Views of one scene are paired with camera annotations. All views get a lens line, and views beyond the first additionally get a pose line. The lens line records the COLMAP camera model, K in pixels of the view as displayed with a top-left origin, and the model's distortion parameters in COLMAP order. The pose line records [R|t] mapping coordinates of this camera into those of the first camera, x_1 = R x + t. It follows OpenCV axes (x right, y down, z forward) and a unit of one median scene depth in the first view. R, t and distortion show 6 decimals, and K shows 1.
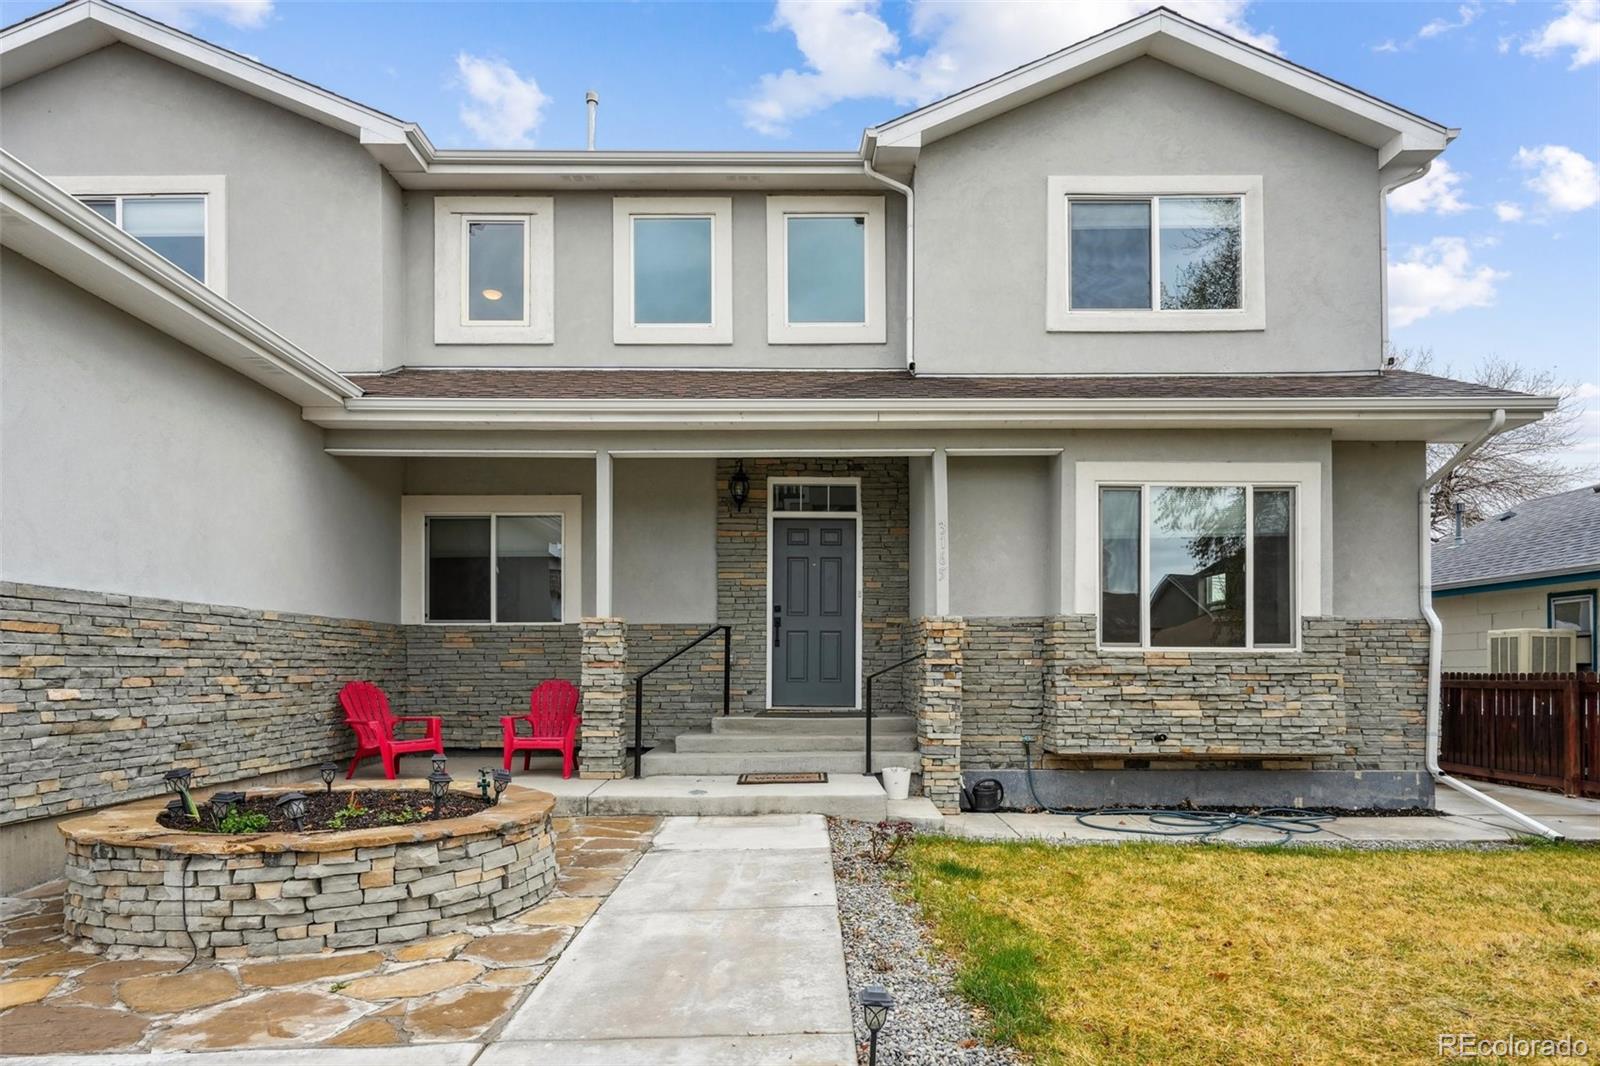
lens RADIAL K [[931.8, 0, 788.9], [0, 931.8, 652.9], [0, 0, 1]] dist [0.006355, -0.002339]
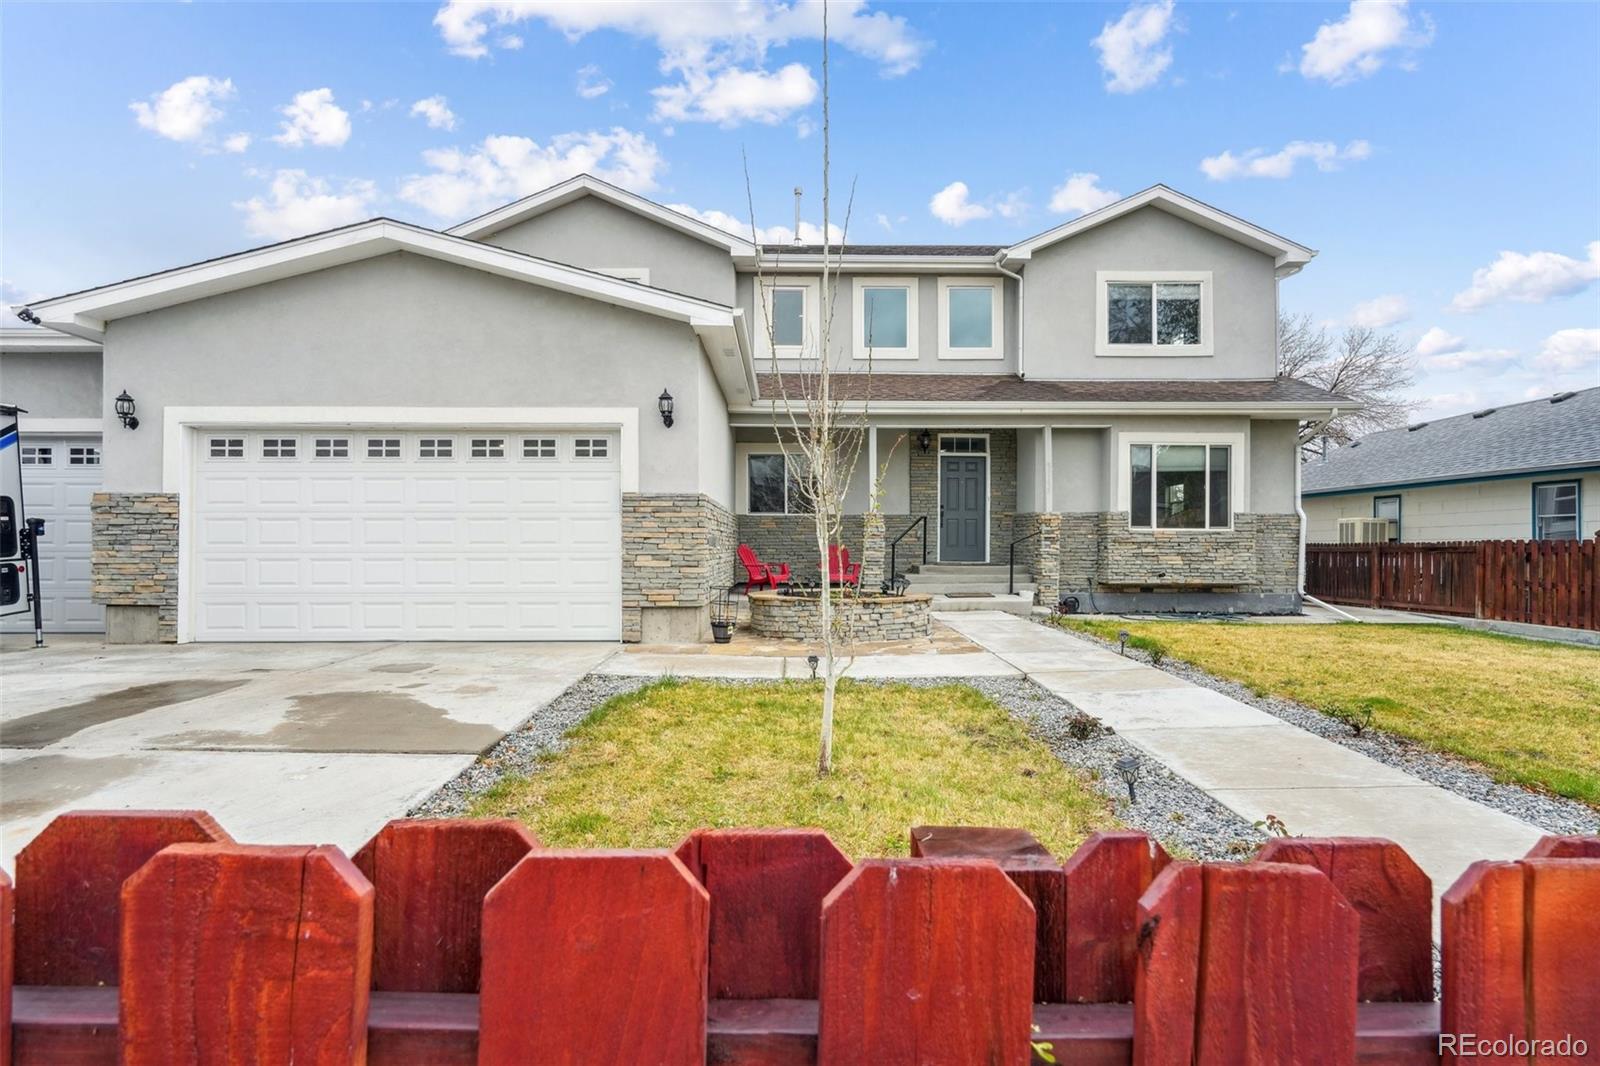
lens RADIAL K [[761.9, 0, 806.4], [0, 761.9, 540.8], [0, 0, 1]] dist [0.002955, -0.000390]
pose [[0.999896, 0.001869, 0.014326, -0.342862], [-0.002011, 0.999949, 0.009925, 0.005256], [-0.014307, -0.009953, 0.999848, -0.541904]]
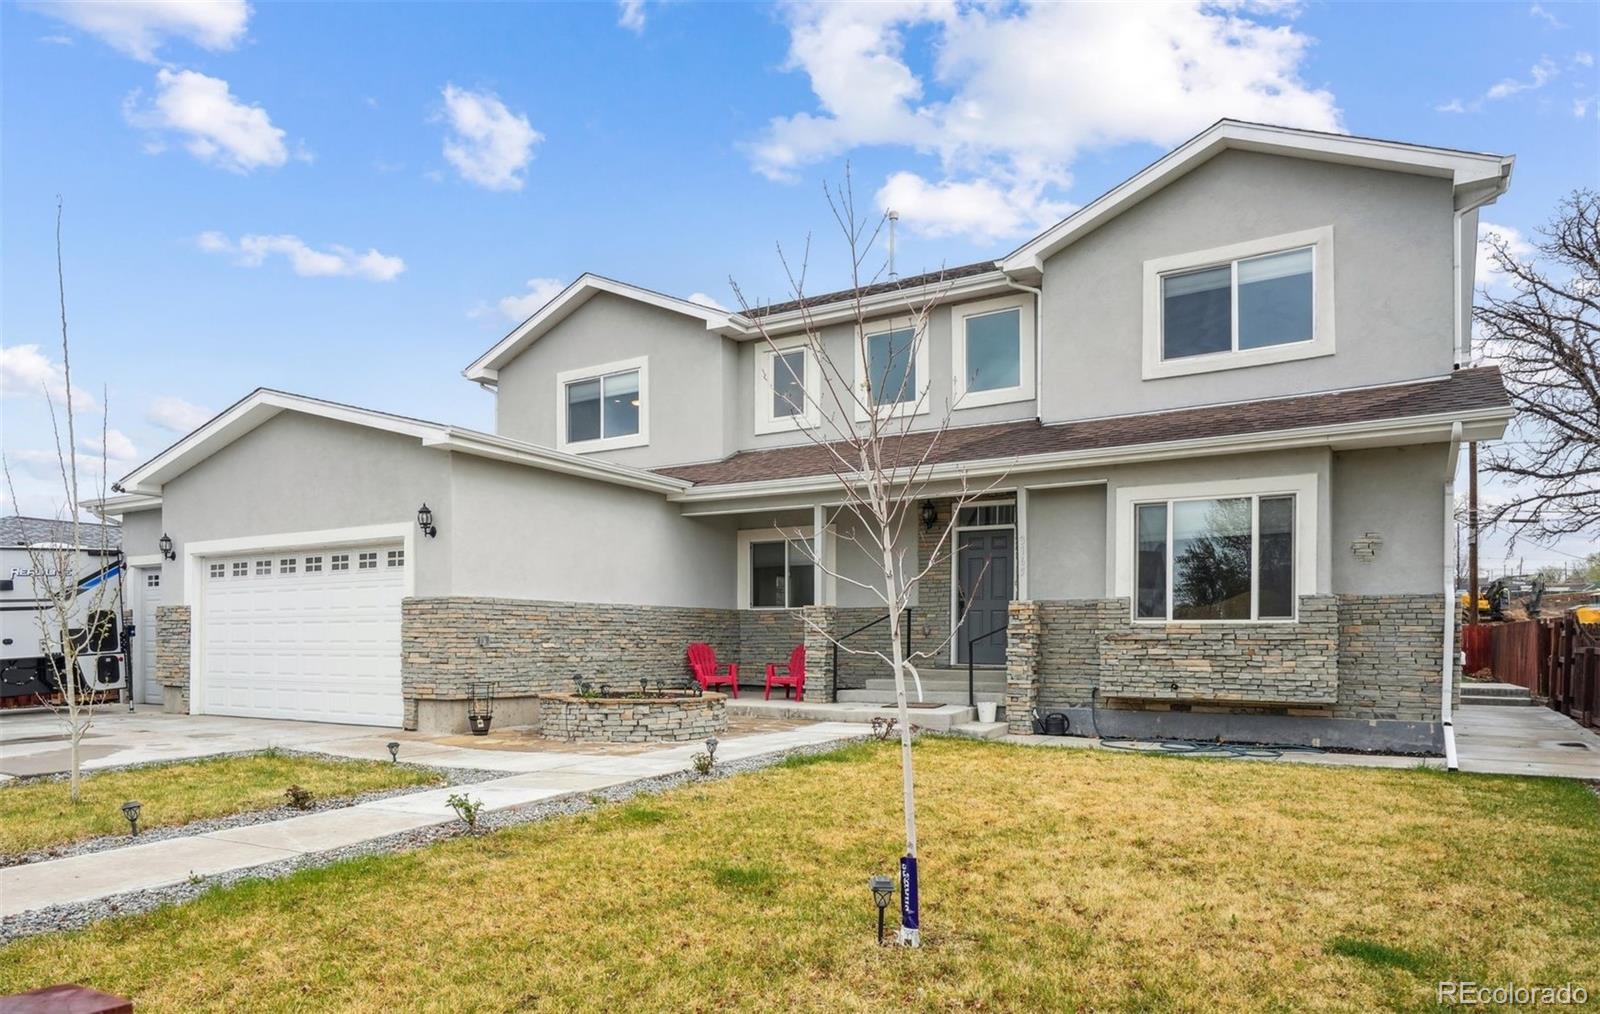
lens RADIAL K [[985.8, 0, 771.1], [0, 985.8, 636.0], [0, 0, 1]] dist [0.001956, 0.000774]
pose [[0.855039, -0.000742, -0.518563, 0.603682], [0.005993, 0.999946, 0.008450, 0.001263], [0.518529, -0.010332, 0.854997, -0.510881]]
